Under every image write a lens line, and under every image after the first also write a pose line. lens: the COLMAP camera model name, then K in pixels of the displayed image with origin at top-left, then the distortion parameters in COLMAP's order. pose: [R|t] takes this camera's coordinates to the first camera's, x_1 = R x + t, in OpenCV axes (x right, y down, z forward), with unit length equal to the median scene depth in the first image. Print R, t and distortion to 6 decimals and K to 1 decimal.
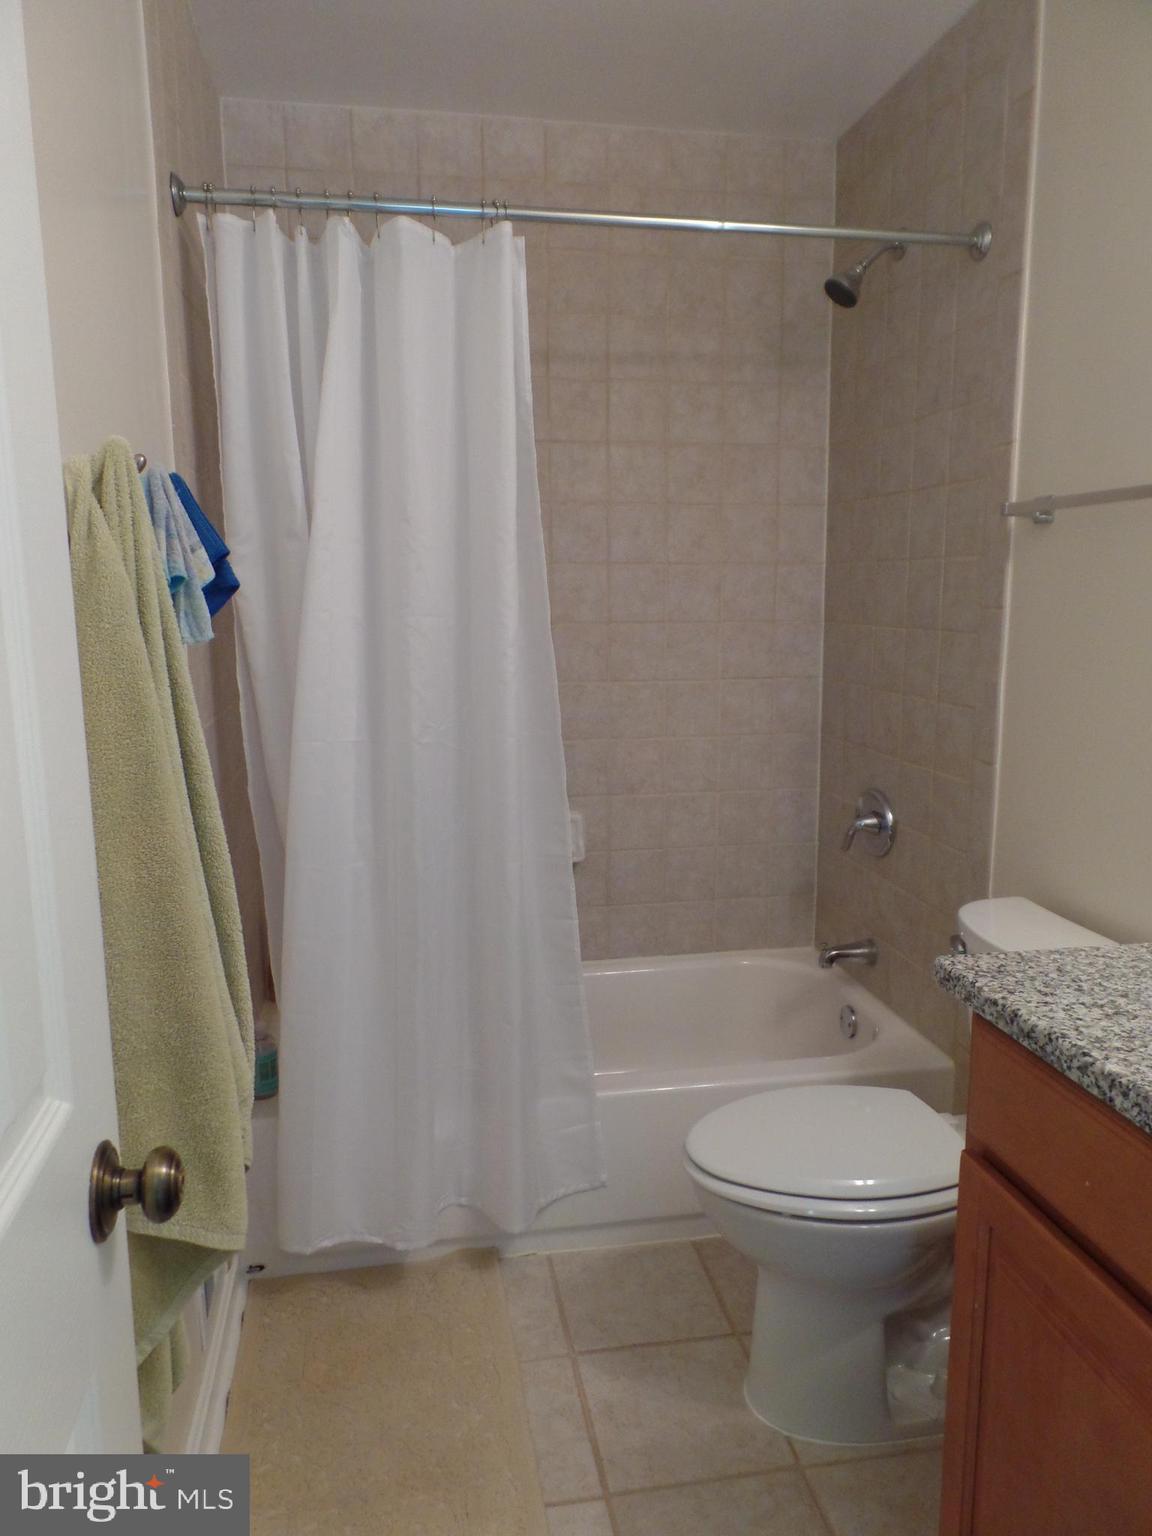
lens RADIAL K [[1060.0, 0, 575.6], [0, 1060.0, 768.5], [0, 0, 1]] dist [0.005339, 0.002159]
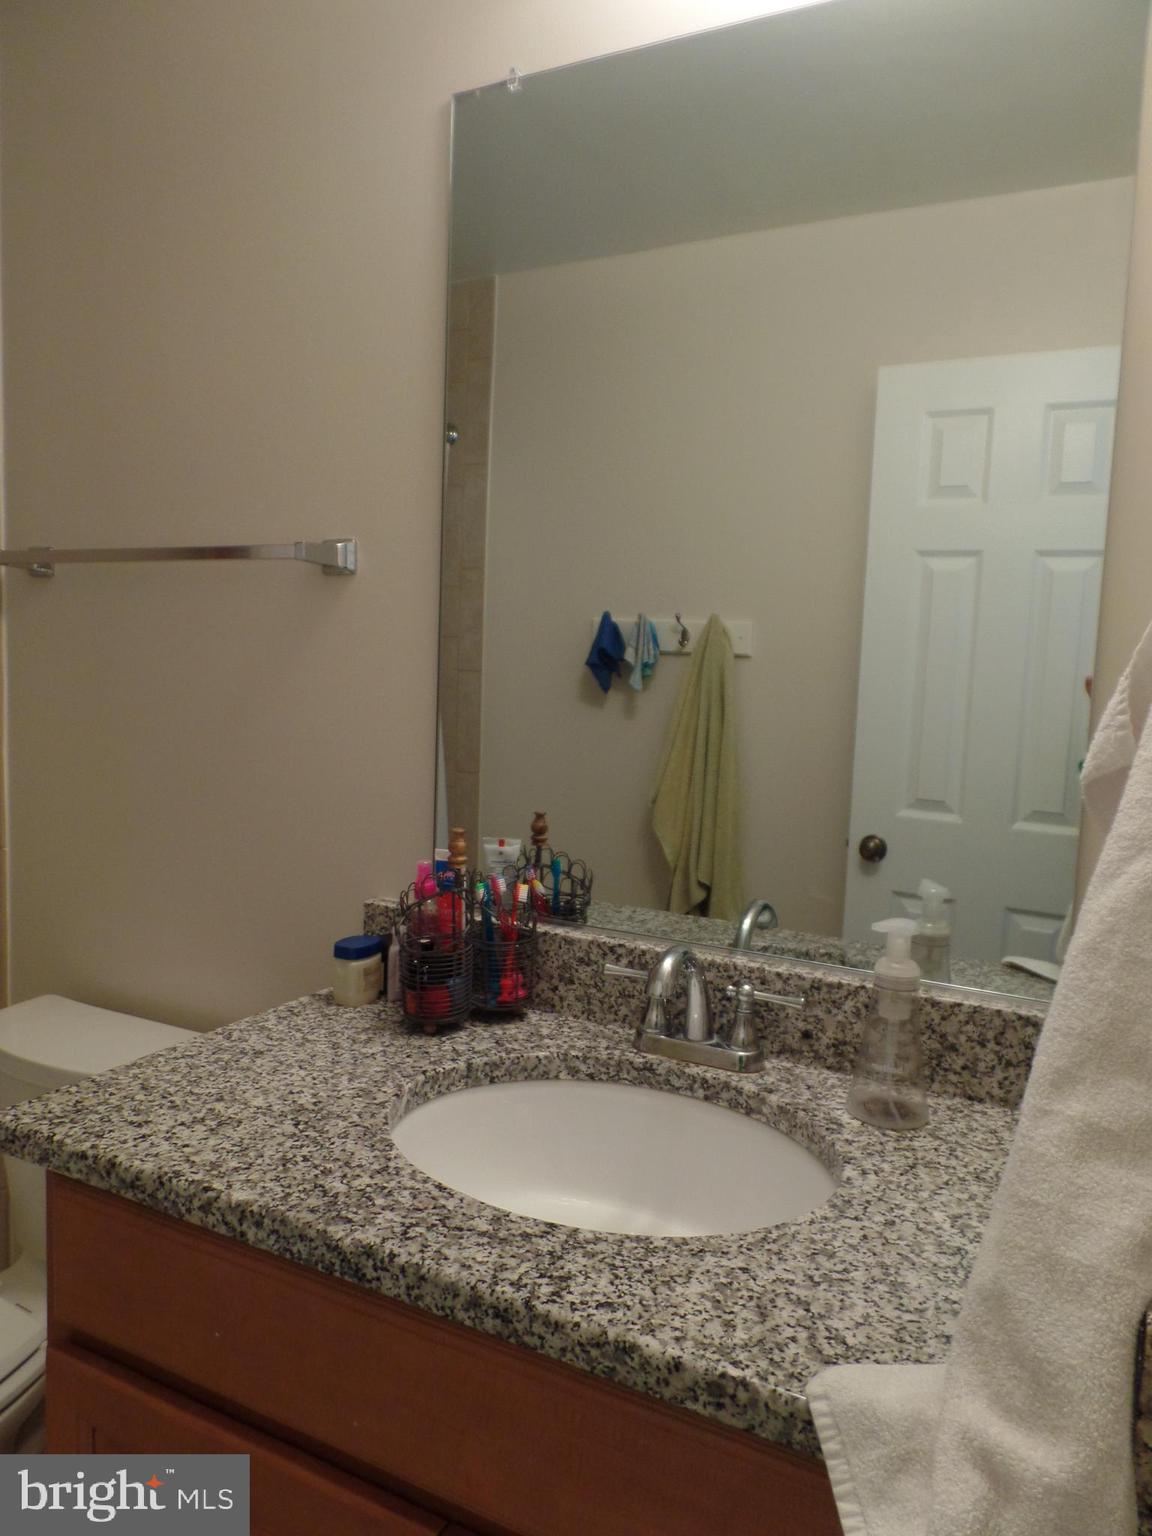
lens RADIAL K [[1060.0, 0, 572.1], [0, 1060.0, 770.7], [0, 0, 1]] dist [0.005339, 0.002159]
pose [[0.614043, -0.050022, 0.787686, -0.001492], [0.091689, 0.995754, -0.008241, -0.032666], [-0.783929, 0.077283, 0.616022, 0.185071]]
